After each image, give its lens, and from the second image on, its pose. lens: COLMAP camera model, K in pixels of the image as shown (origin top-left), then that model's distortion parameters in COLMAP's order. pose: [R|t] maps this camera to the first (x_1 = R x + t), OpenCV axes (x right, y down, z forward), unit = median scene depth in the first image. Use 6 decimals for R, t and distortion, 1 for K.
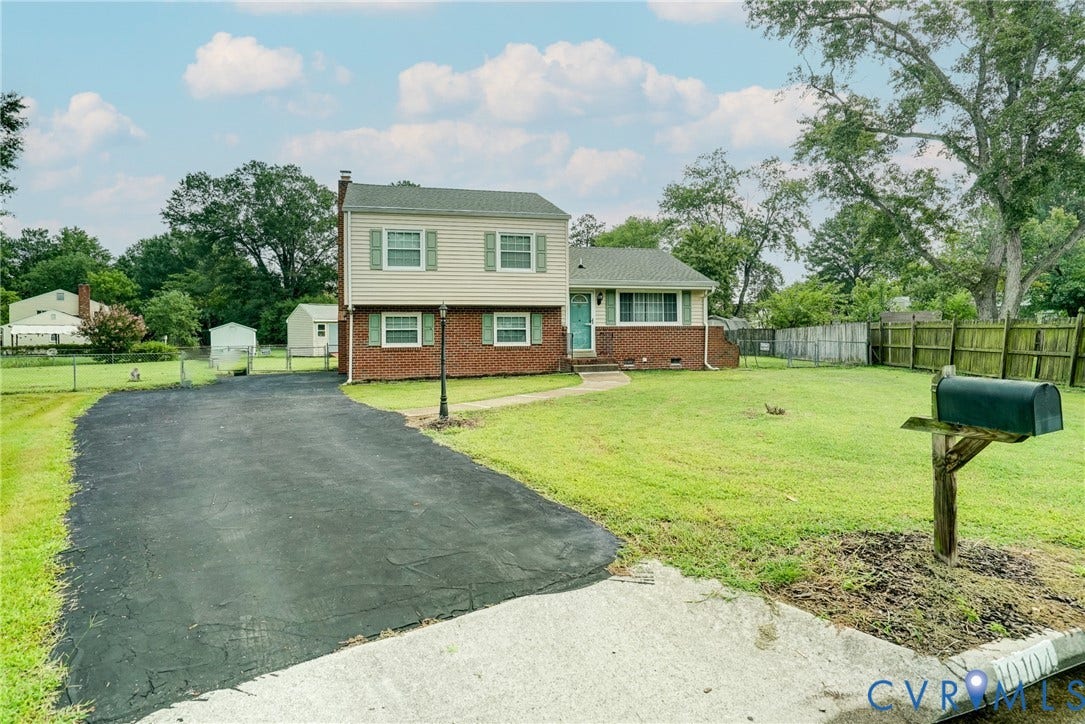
lens RADIAL K [[576.7, 0, 503.9], [0, 576.7, 336.1], [0, 0, 1]] dist [-0.032995, 0.021016]
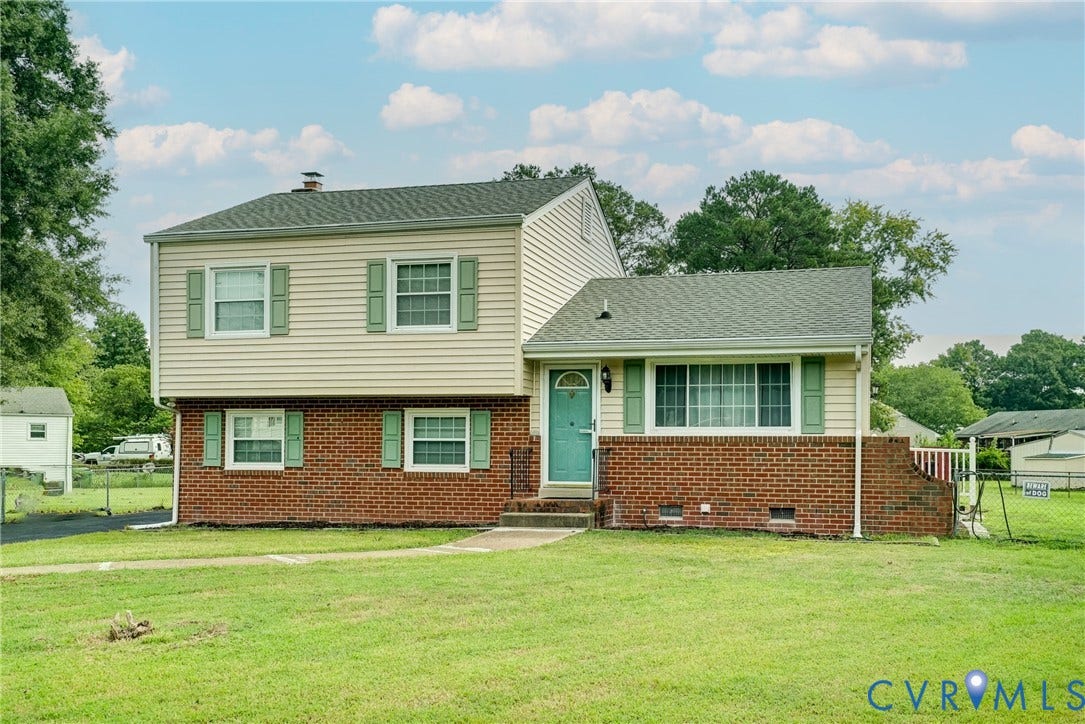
lens RADIAL K [[1014.7, 0, 573.1], [0, 1014.7, 445.6], [0, 0, 1]] dist [0.059616, 0.000000]
pose [[0.882104, 0.009636, -0.470956, 0.542683], [-0.012752, 0.999913, -0.003427, -0.005224], [0.470882, 0.009029, 0.882150, 0.224160]]
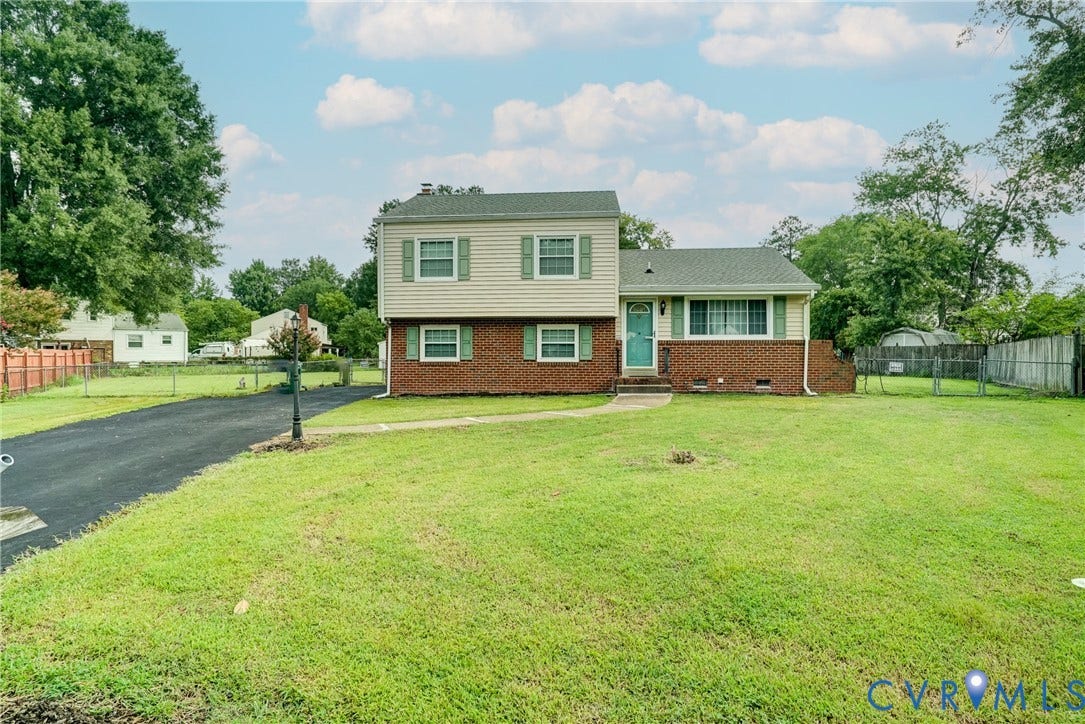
lens RADIAL K [[576.7, 0, 525.6], [0, 576.7, 363.7], [0, 0, 1]] dist [-0.032995, 0.021016]
pose [[0.946686, 0.013895, -0.321857, 0.247263], [-0.006733, 0.999705, 0.023356, -0.000402], [0.322086, -0.019943, 0.946500, 0.123044]]
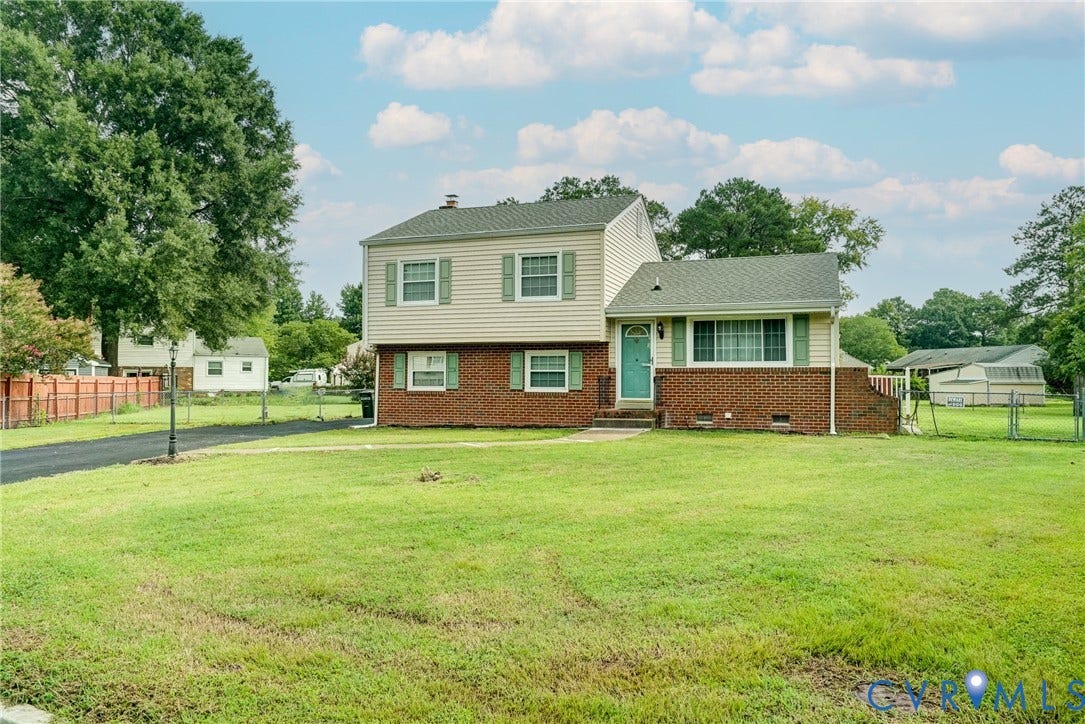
lens RADIAL K [[740.9, 0, 535.6], [0, 740.9, 369.2], [0, 0, 1]] dist [0.005579, 0.009461]
pose [[0.842199, 0.002251, -0.539162, 0.539895], [-0.010224, 0.999878, -0.011797, -0.002222], [0.539070, 0.015448, 0.842120, 0.110183]]
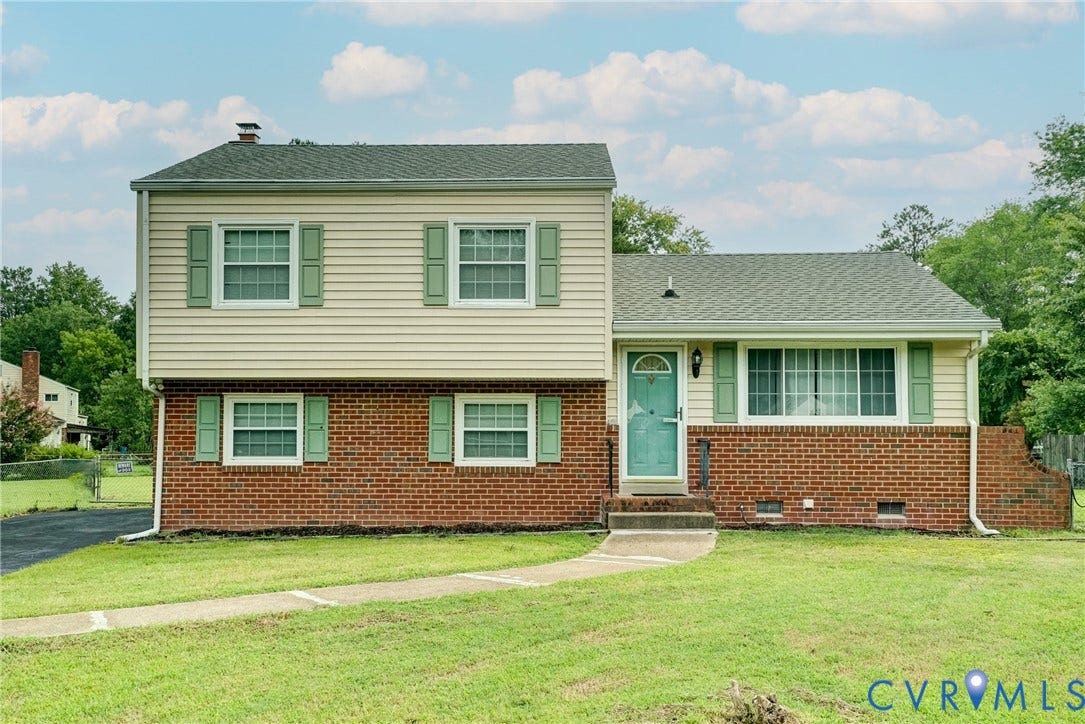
lens RADIAL K [[1014.7, 0, 515.2], [0, 1014.7, 406.0], [0, 0, 1]] dist [0.059616, 0.000000]
pose [[0.964946, 0.001826, -0.262441, 0.235297], [-0.010272, 0.999472, -0.030812, -0.006053], [0.262246, 0.032427, 0.964456, 0.204001]]
